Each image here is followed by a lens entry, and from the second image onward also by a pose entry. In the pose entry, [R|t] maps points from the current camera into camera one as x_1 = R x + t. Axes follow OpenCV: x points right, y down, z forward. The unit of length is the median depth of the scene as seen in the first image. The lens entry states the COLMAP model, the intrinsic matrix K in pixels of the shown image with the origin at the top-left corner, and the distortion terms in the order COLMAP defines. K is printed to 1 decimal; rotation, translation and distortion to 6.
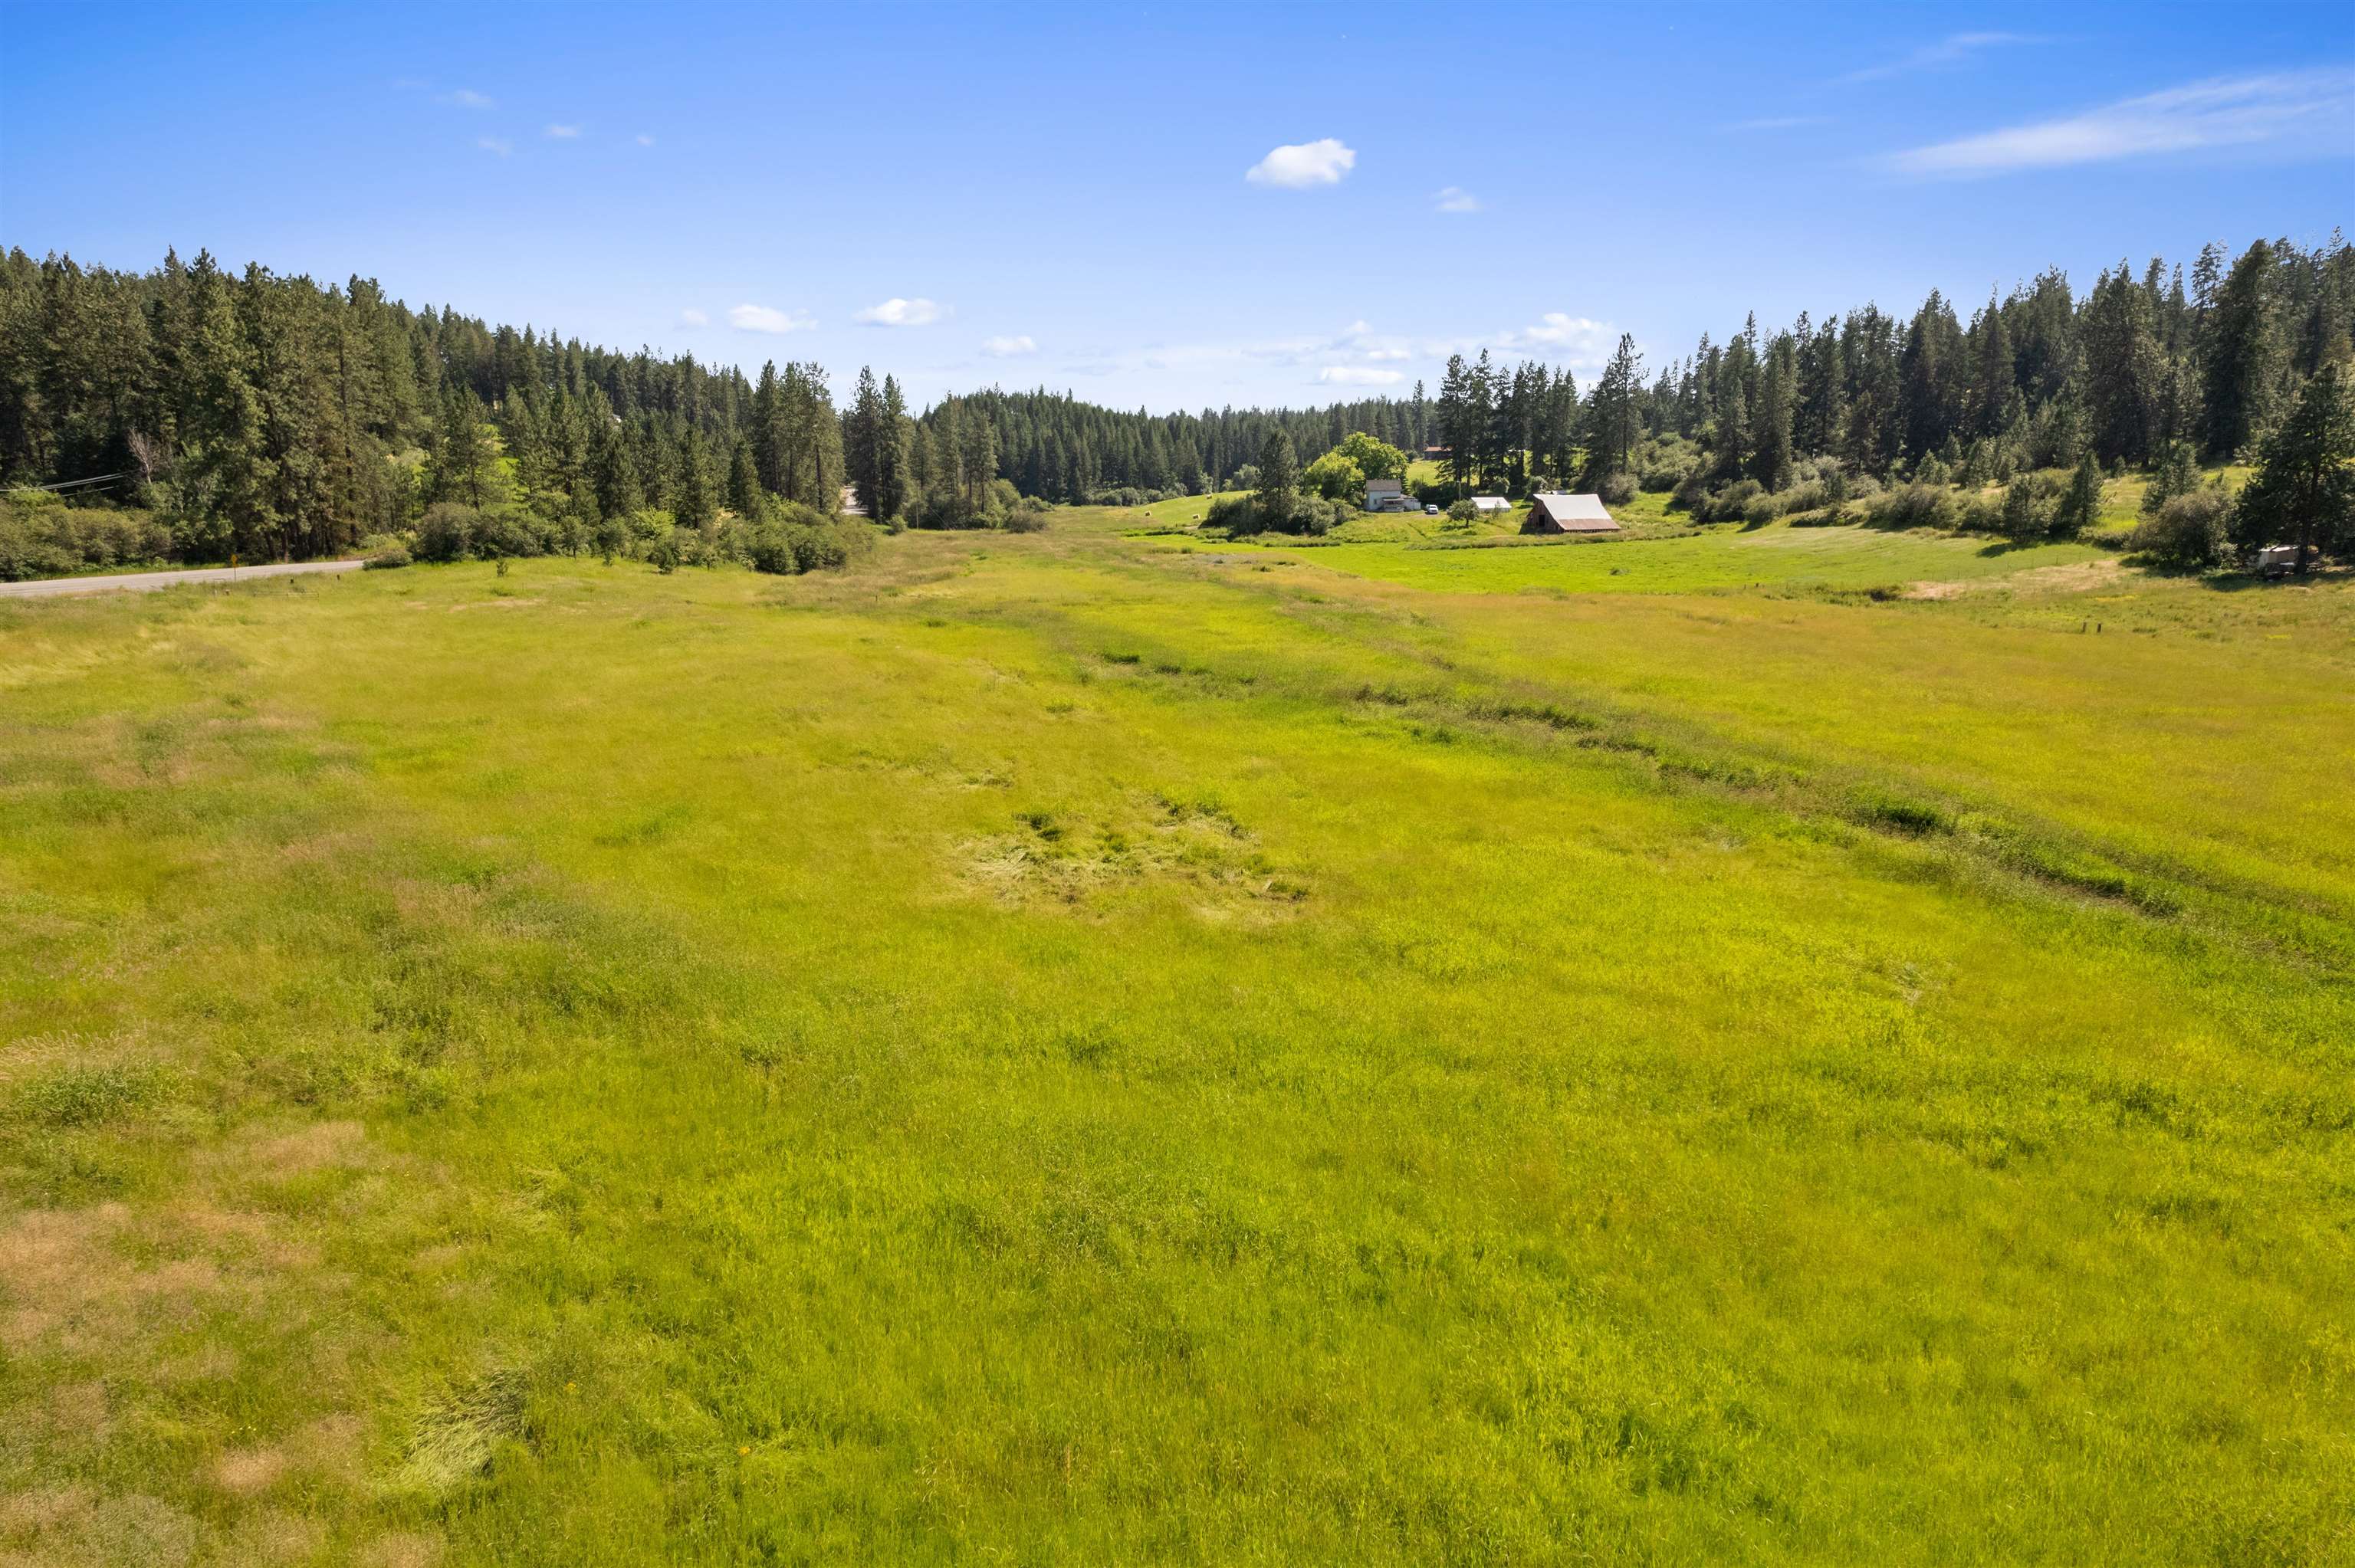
lens RADIAL K [[1500.6, 0, 1186.5], [0, 1500.6, 808.5], [0, 0, 1]] dist [-0.073181, 0.063851]
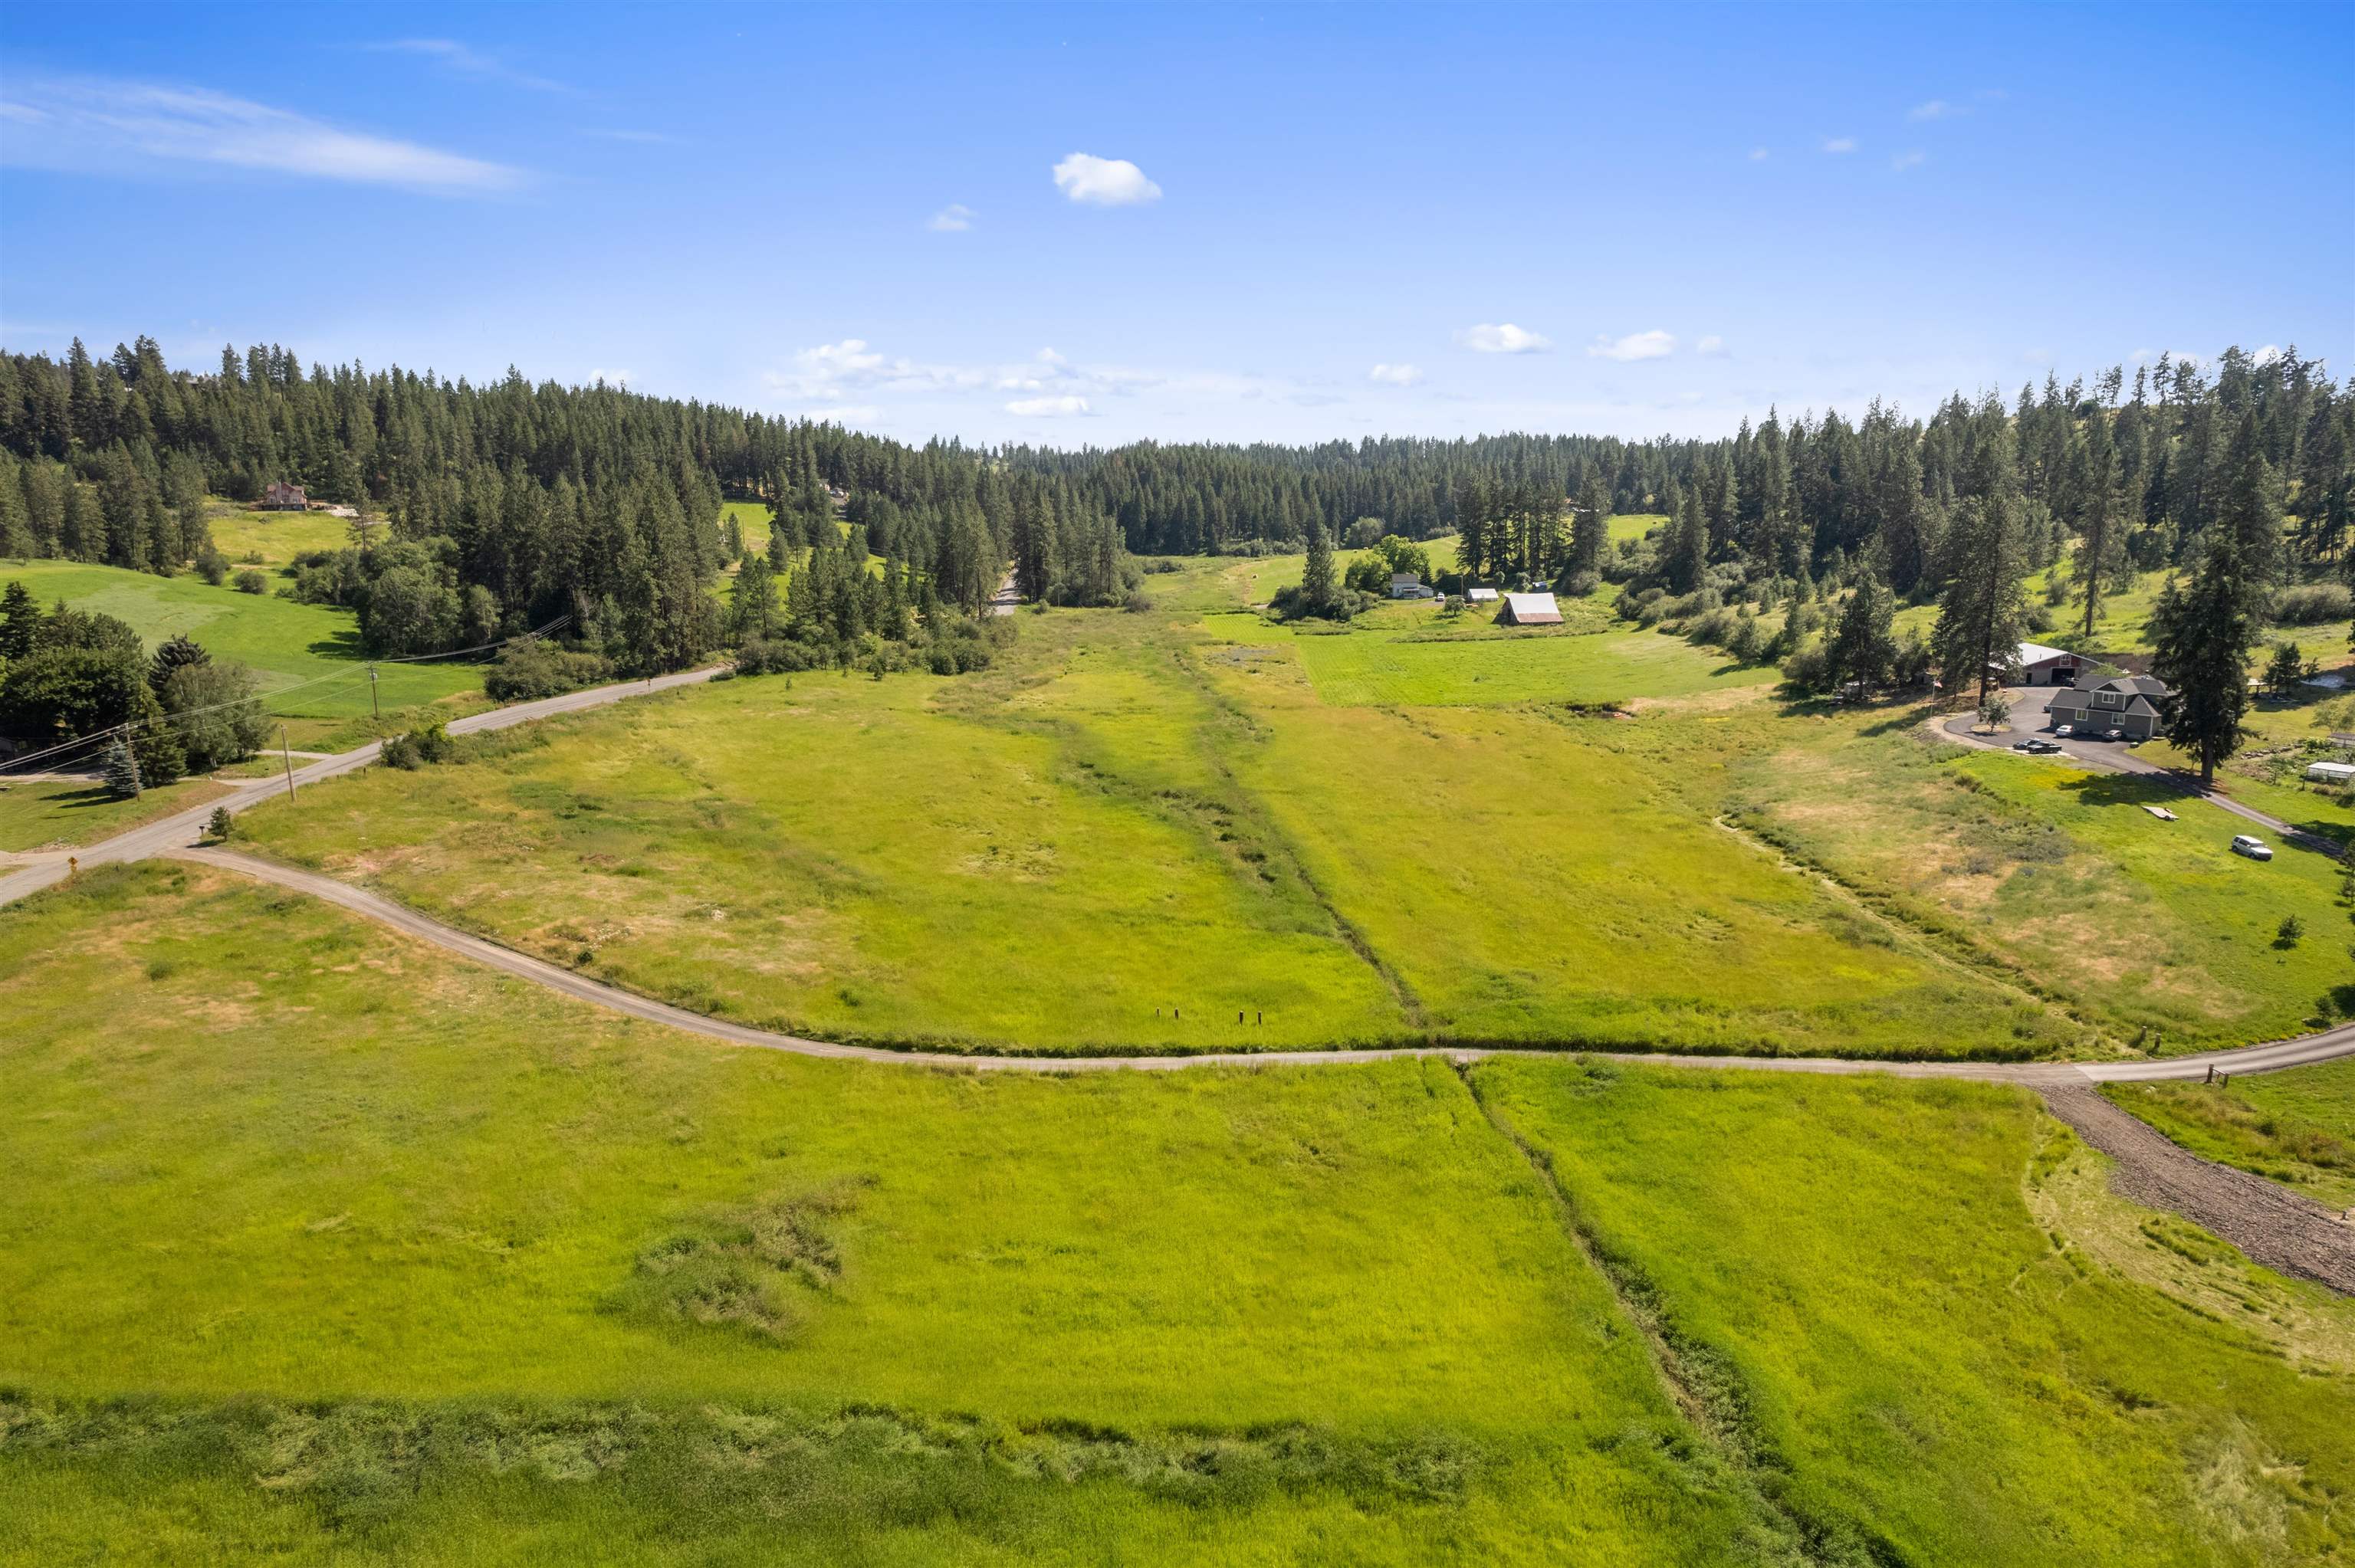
lens RADIAL K [[1500.6, 0, 1186.5], [0, 1500.6, 808.5], [0, 0, 1]] dist [-0.073181, 0.063851]
pose [[0.991647, 0.023995, -0.126727, 0.190147], [-0.023360, 0.999706, 0.006500, -0.028916], [0.126845, -0.003485, 0.991916, -0.563928]]
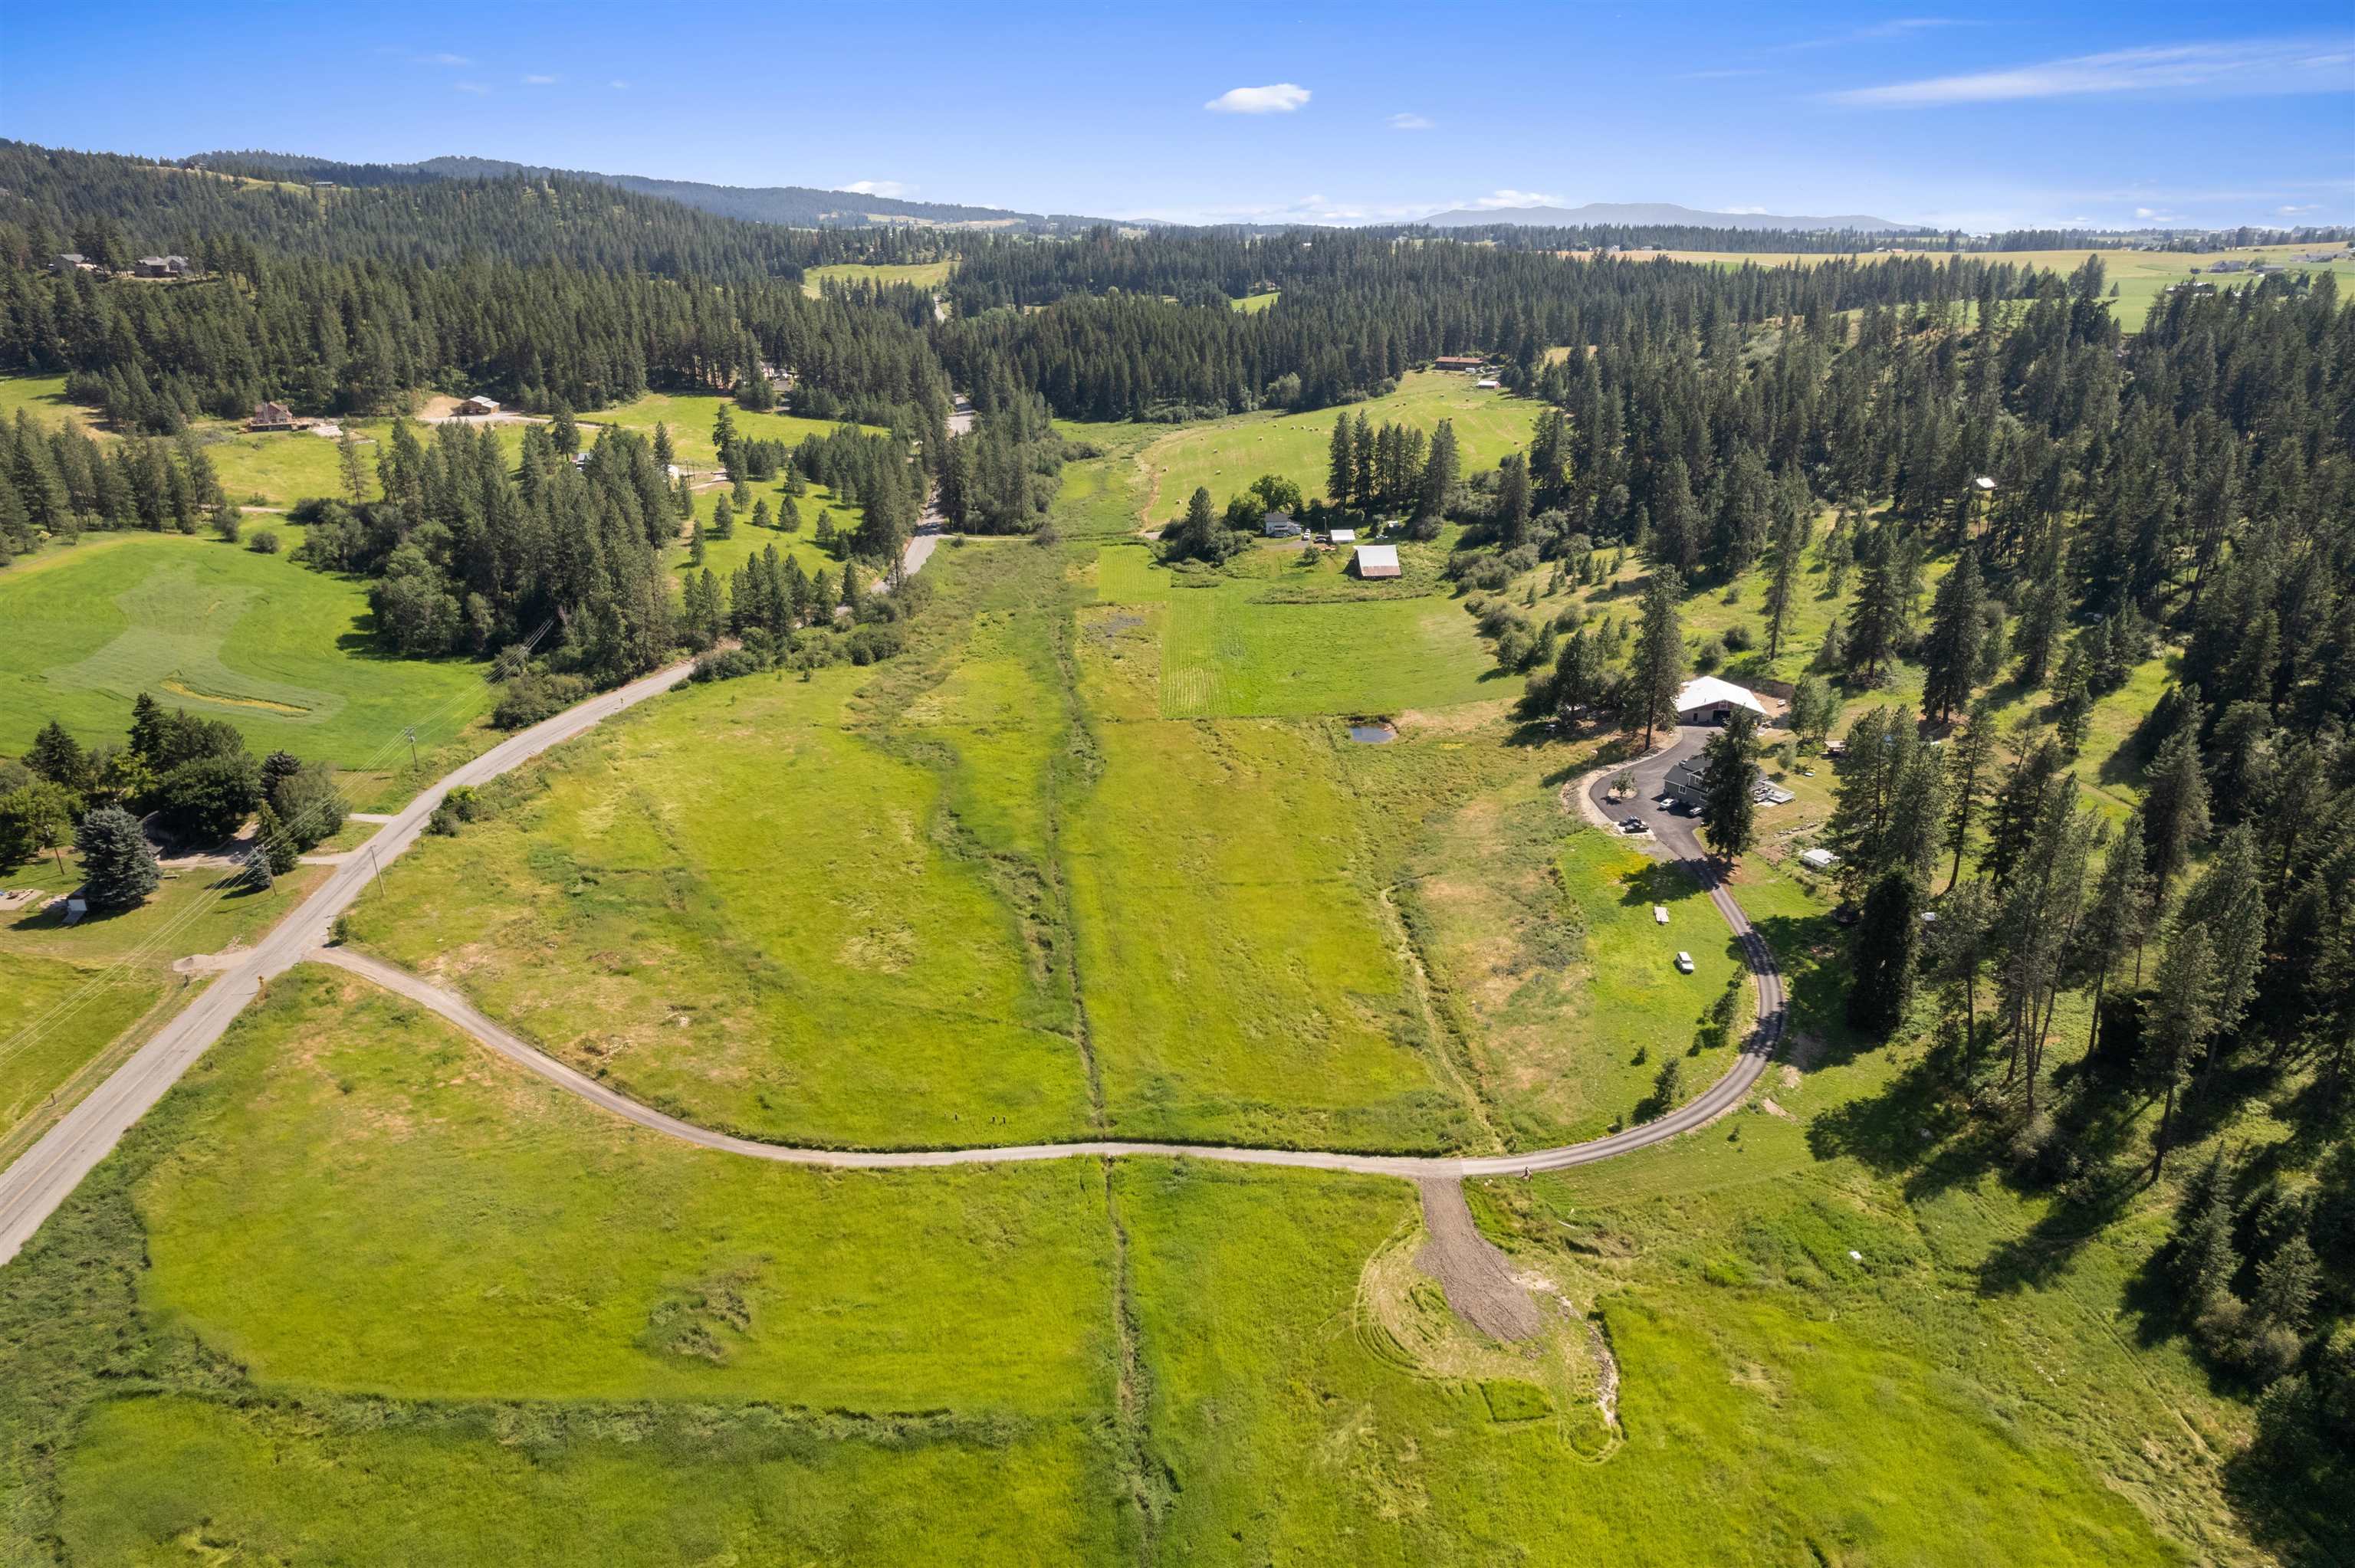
lens RADIAL K [[1500.6, 0, 1186.5], [0, 1500.6, 808.5], [0, 0, 1]] dist [-0.073181, 0.063851]
pose [[0.993292, 0.041157, -0.108064, 0.365089], [-0.021415, 0.983824, 0.177856, -0.325937], [0.113636, -0.174348, 0.978105, -0.901661]]
